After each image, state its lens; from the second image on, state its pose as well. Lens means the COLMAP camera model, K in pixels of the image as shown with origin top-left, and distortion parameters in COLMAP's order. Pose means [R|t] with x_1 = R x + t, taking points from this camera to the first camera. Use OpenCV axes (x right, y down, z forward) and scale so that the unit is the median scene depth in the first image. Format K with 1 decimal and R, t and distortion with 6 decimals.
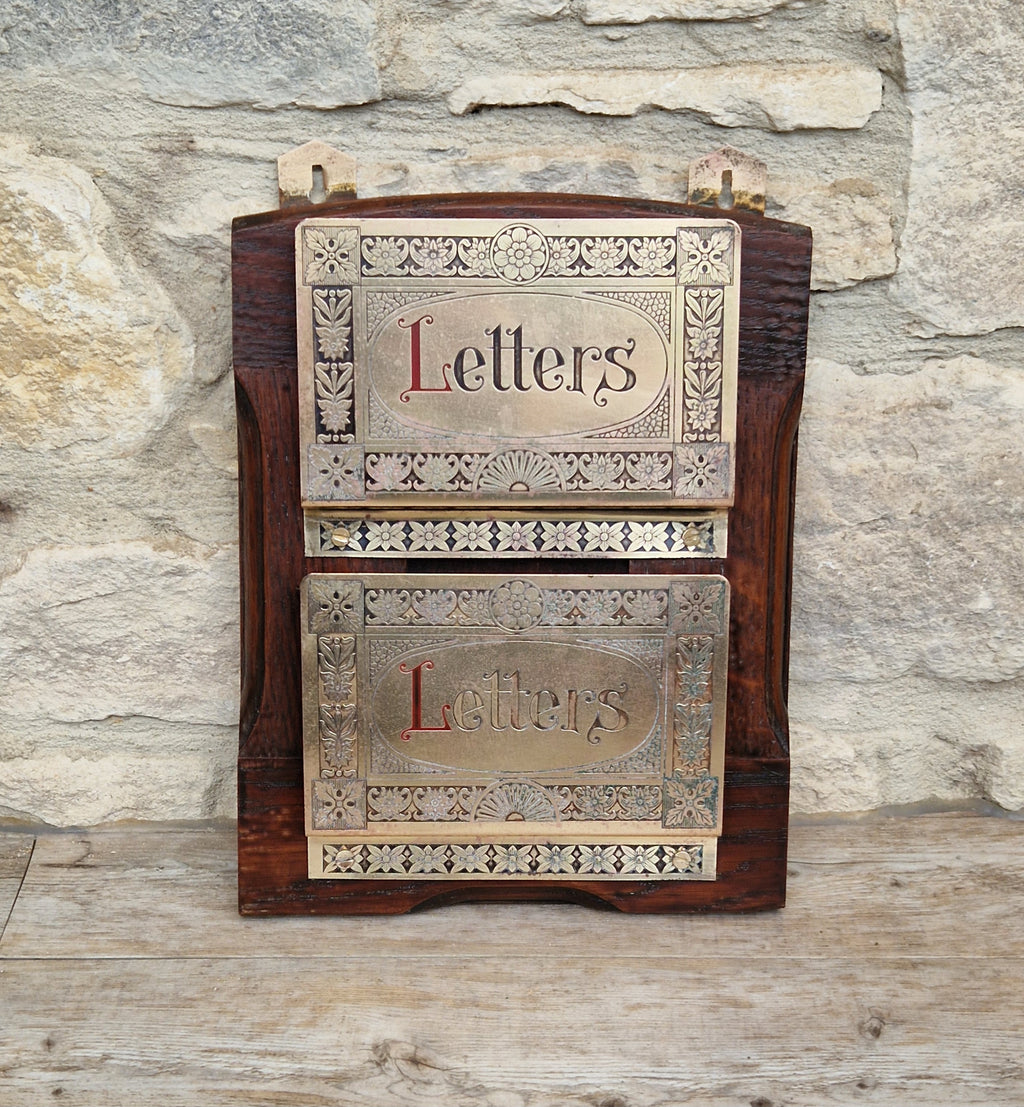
lens RADIAL K [[2007.9, 0, 541.3], [0, 2007.9, 642.1], [0, 0, 1]] dist [0.156826, -0.457009]
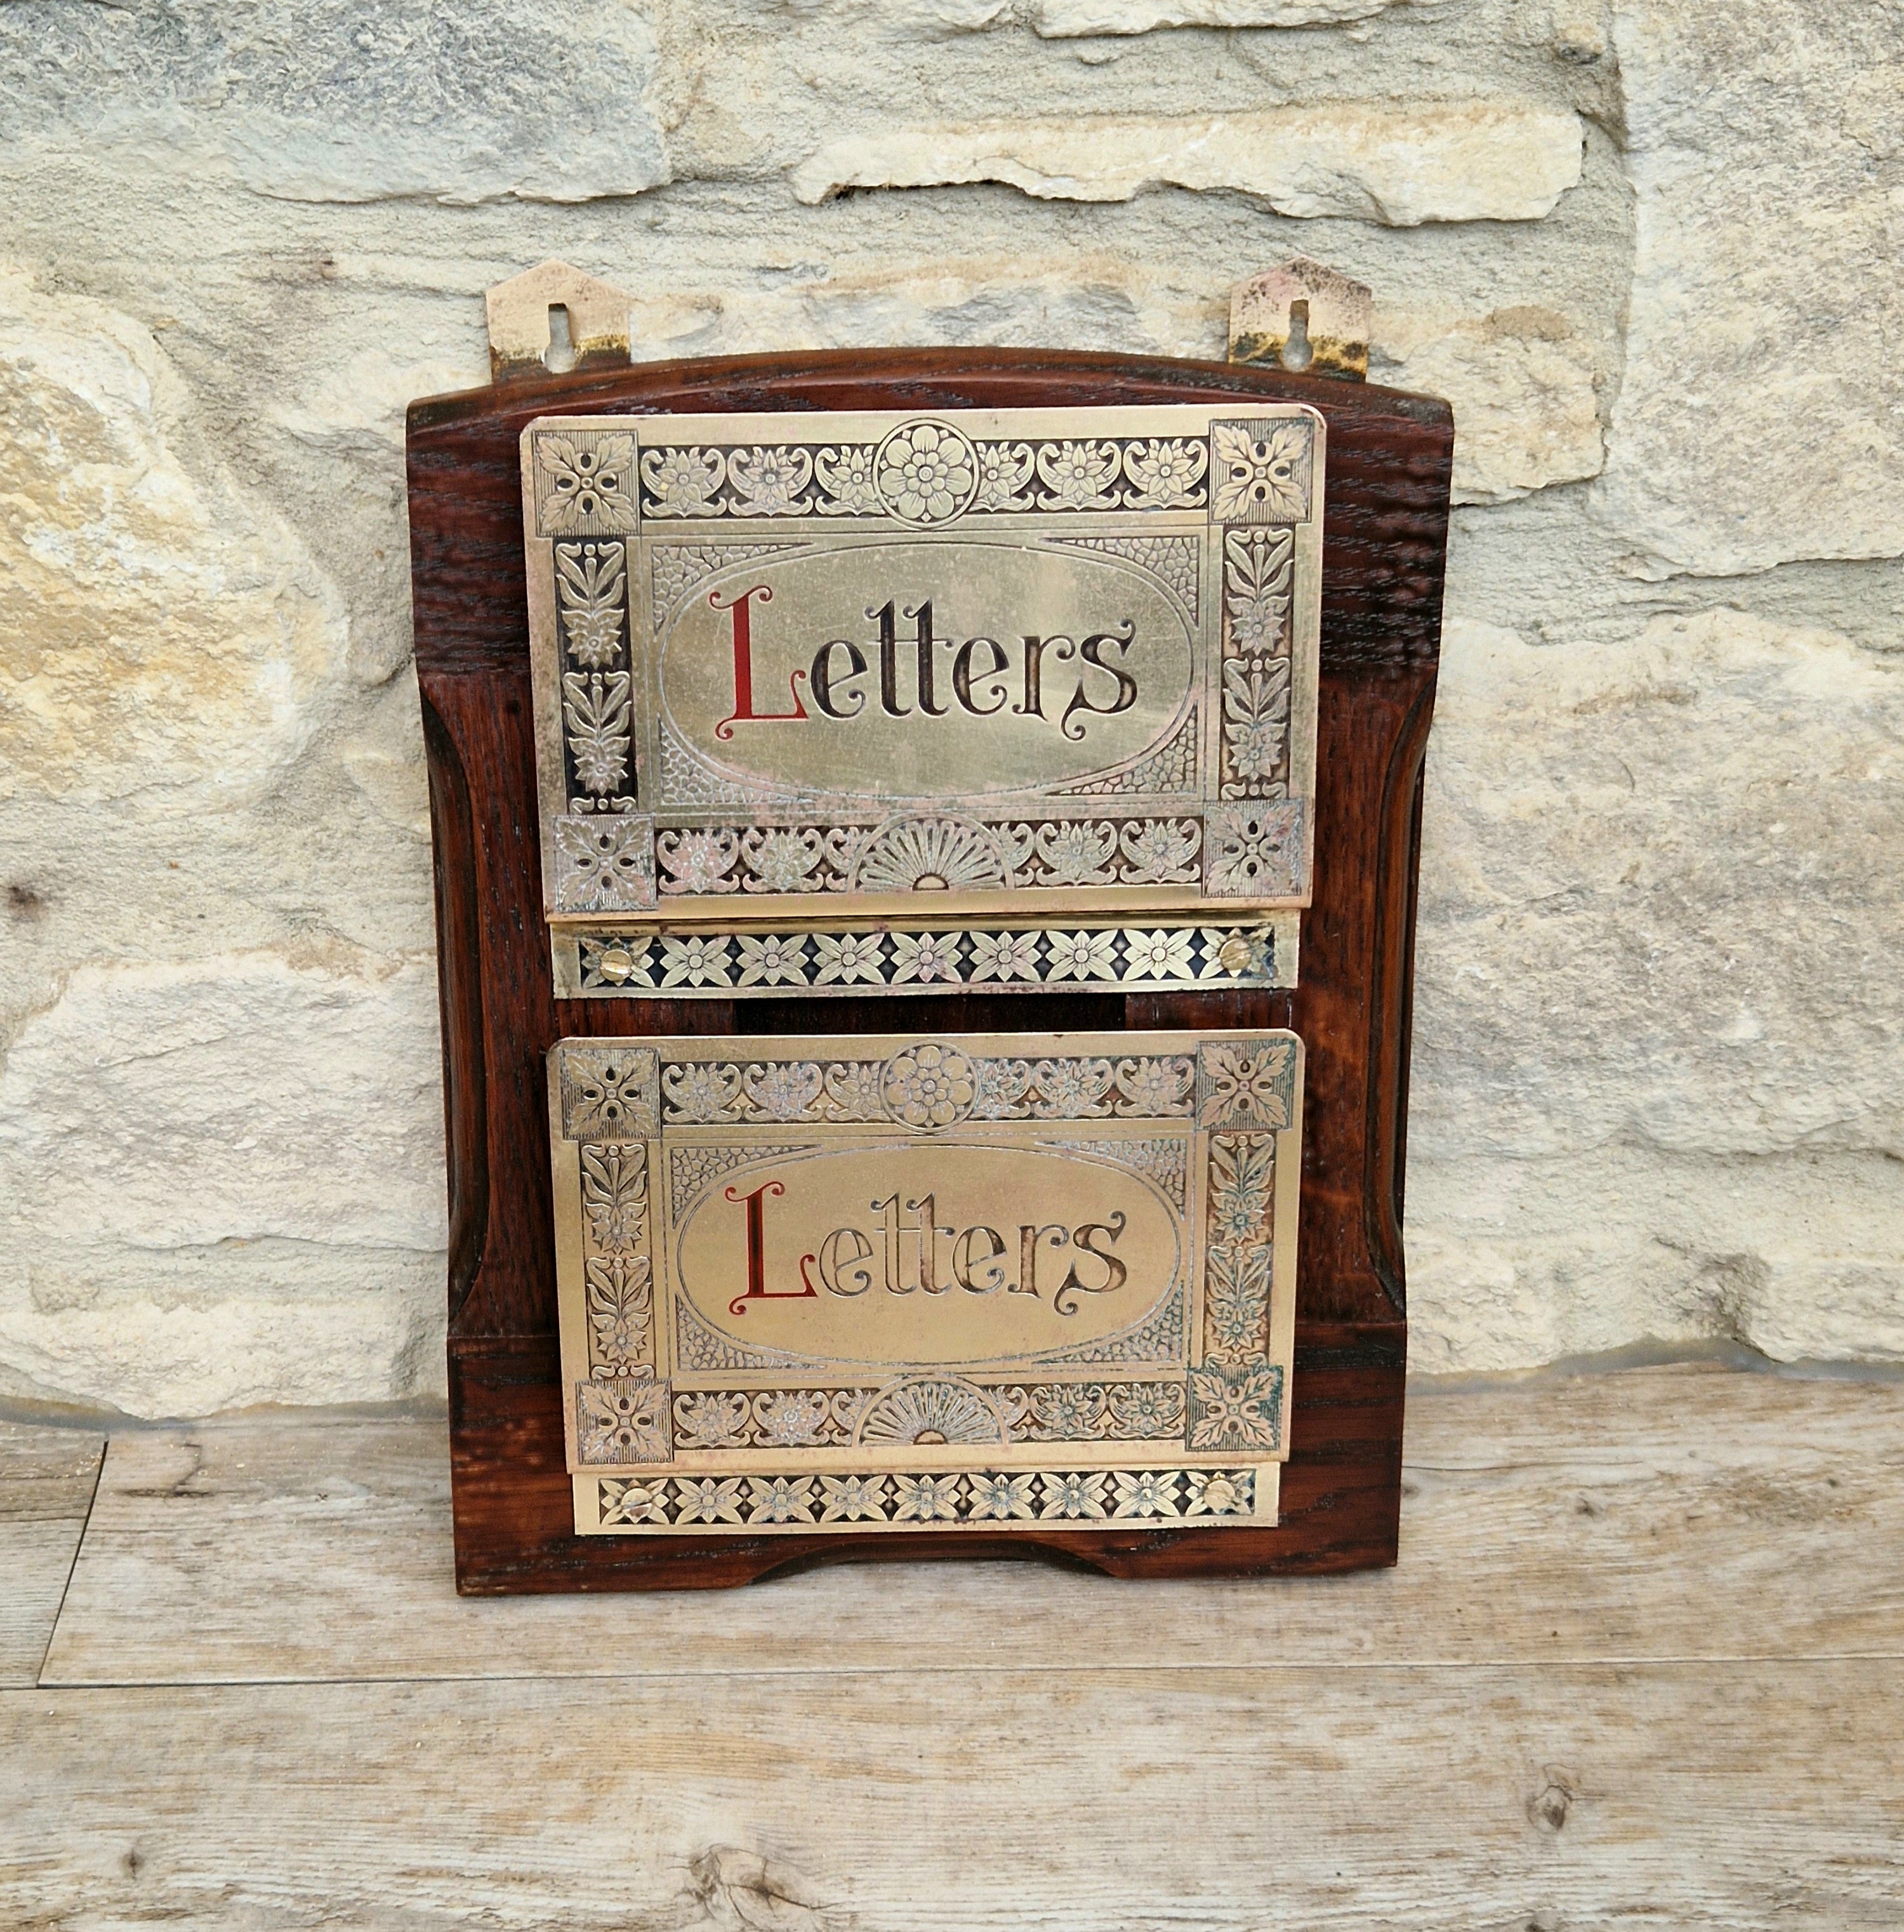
lens RADIAL K [[3200.4, 0, 954.1], [0, 3200.4, 1068.1], [0, 0, 1]] dist [0.147822, -0.406021]
pose [[0.999926, -0.011545, -0.003802, -0.001518], [0.011903, 0.993442, 0.113717, -0.126429], [0.002464, -0.113754, 0.993506, 0.101858]]
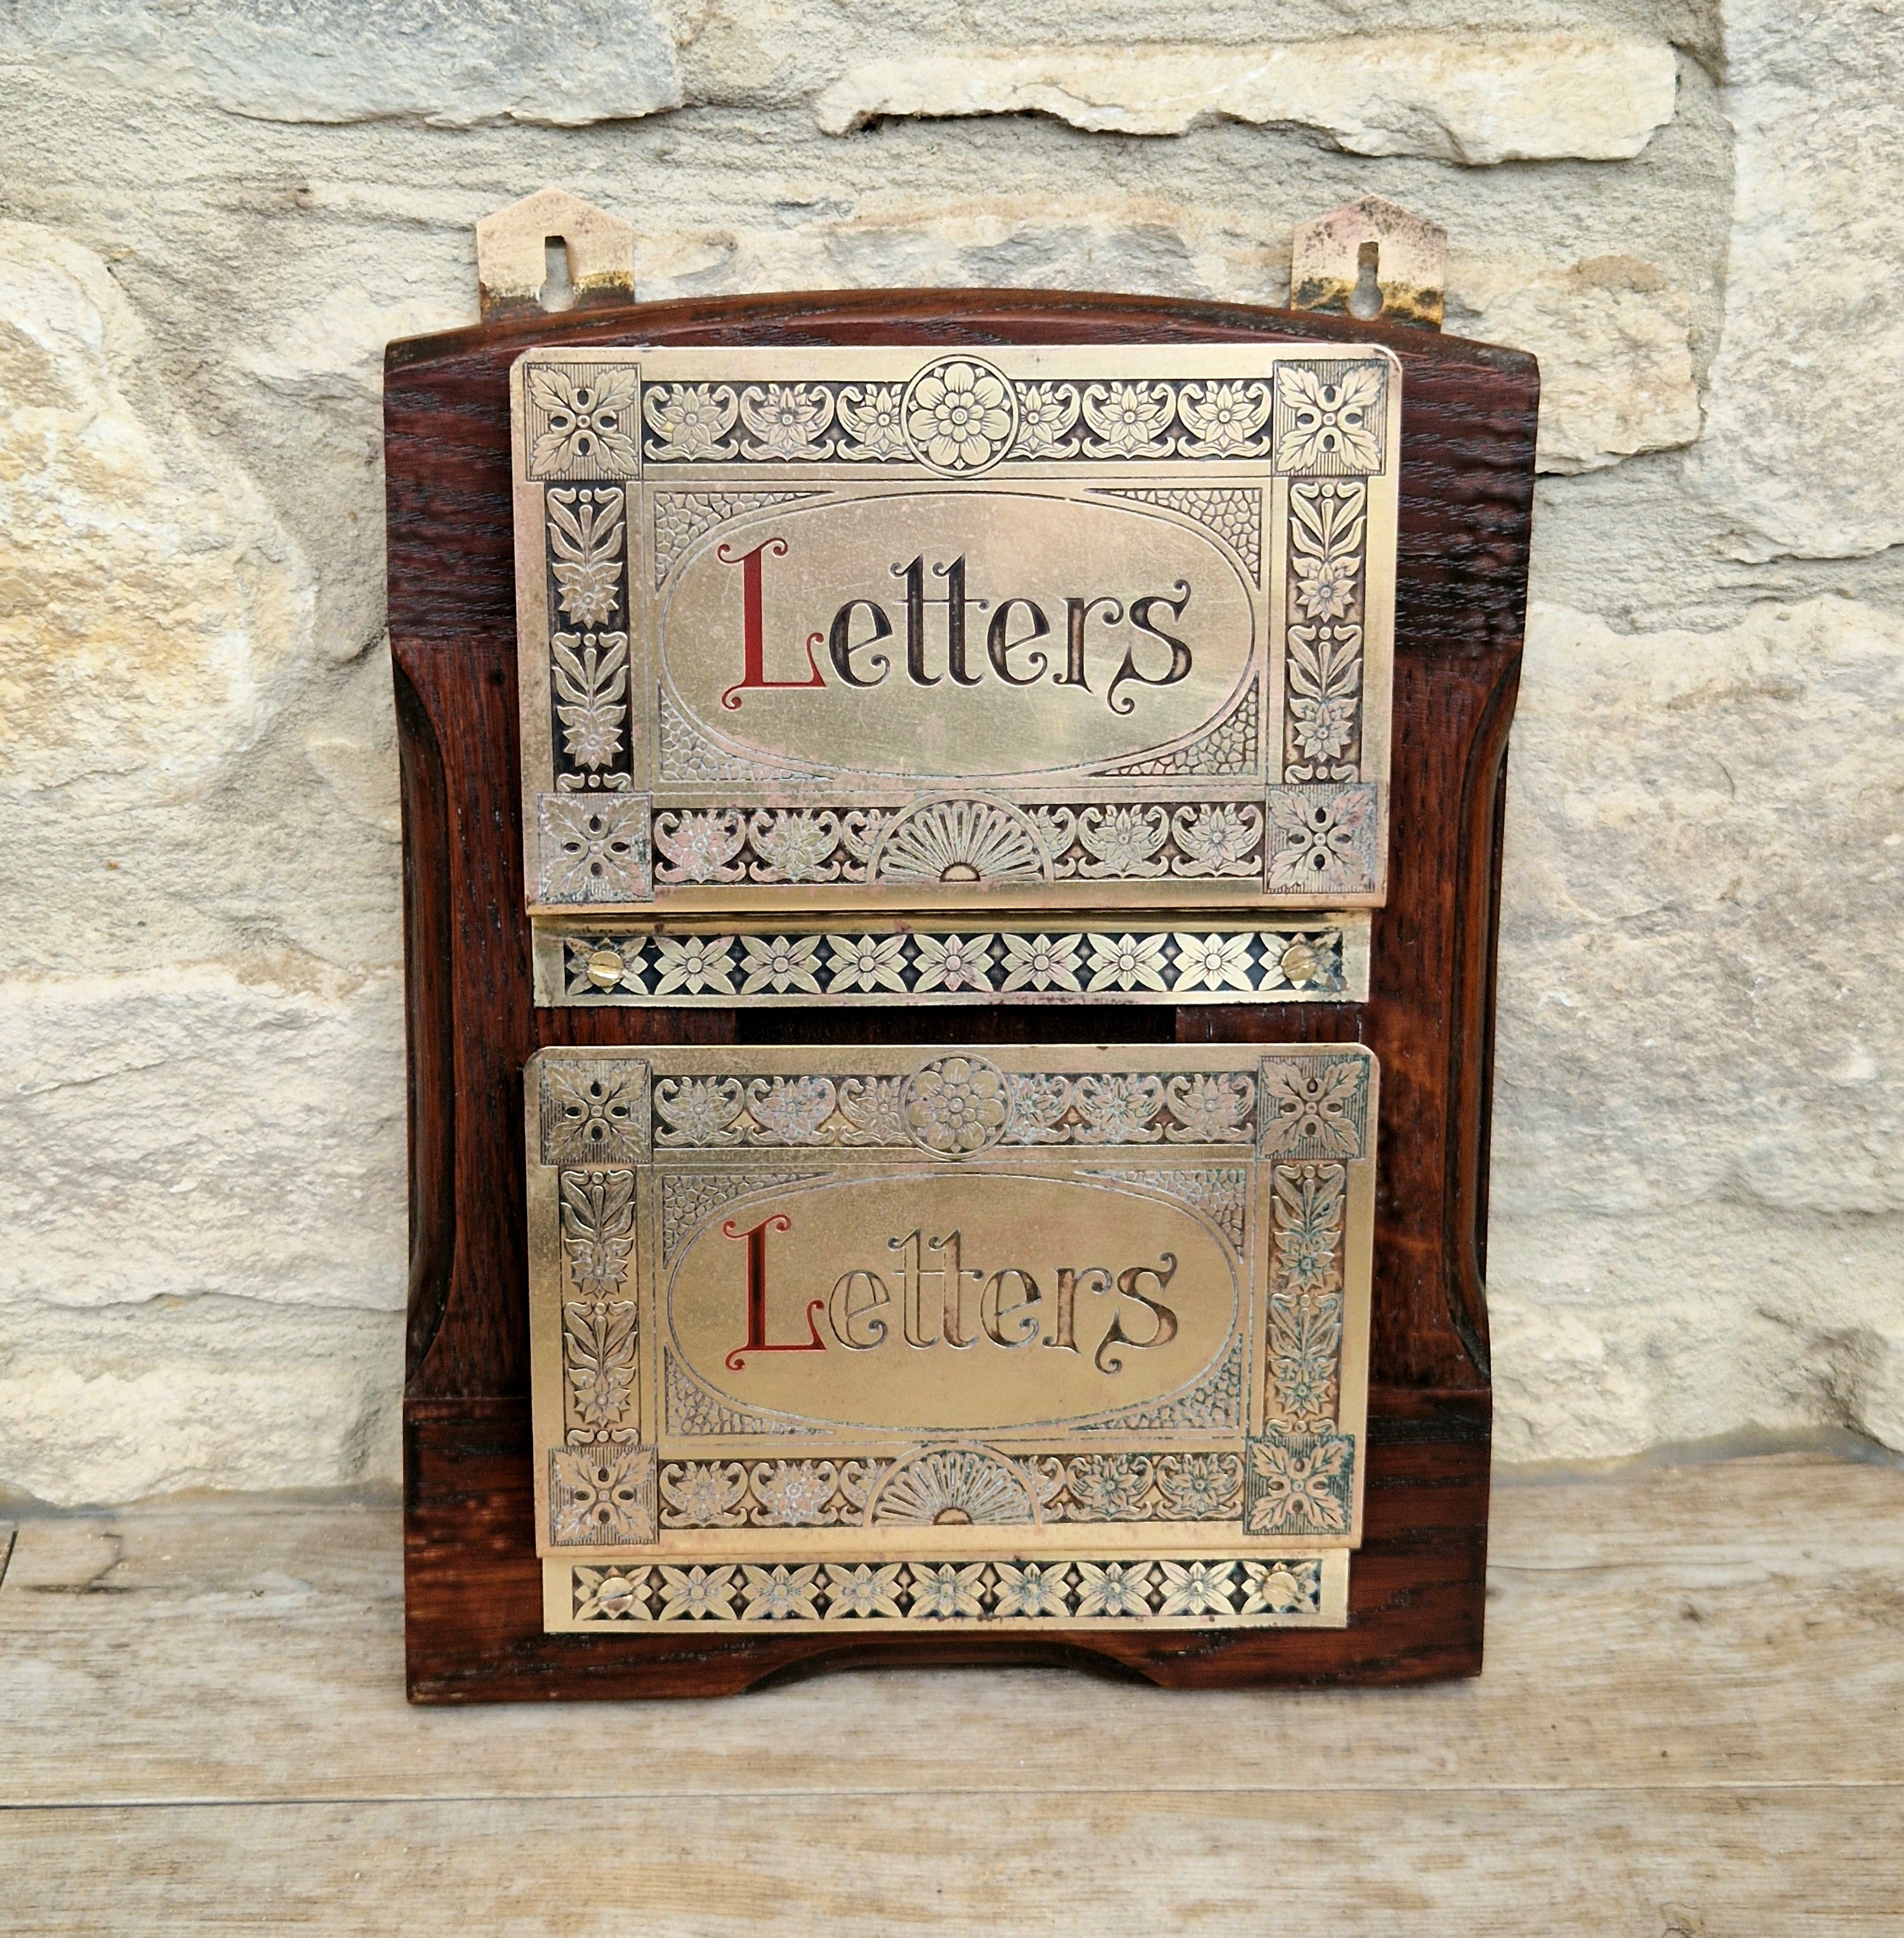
lens RADIAL K [[3192.2, 0, 972.8], [0, 3192.2, 881.4], [0, 0, 1]] dist [0.164978, -0.560302]
pose [[0.999964, -0.004725, 0.006990, -0.013226], [0.004743, 0.999986, -0.002458, -0.072519], [-0.006979, 0.002491, 0.999973, 0.200176]]
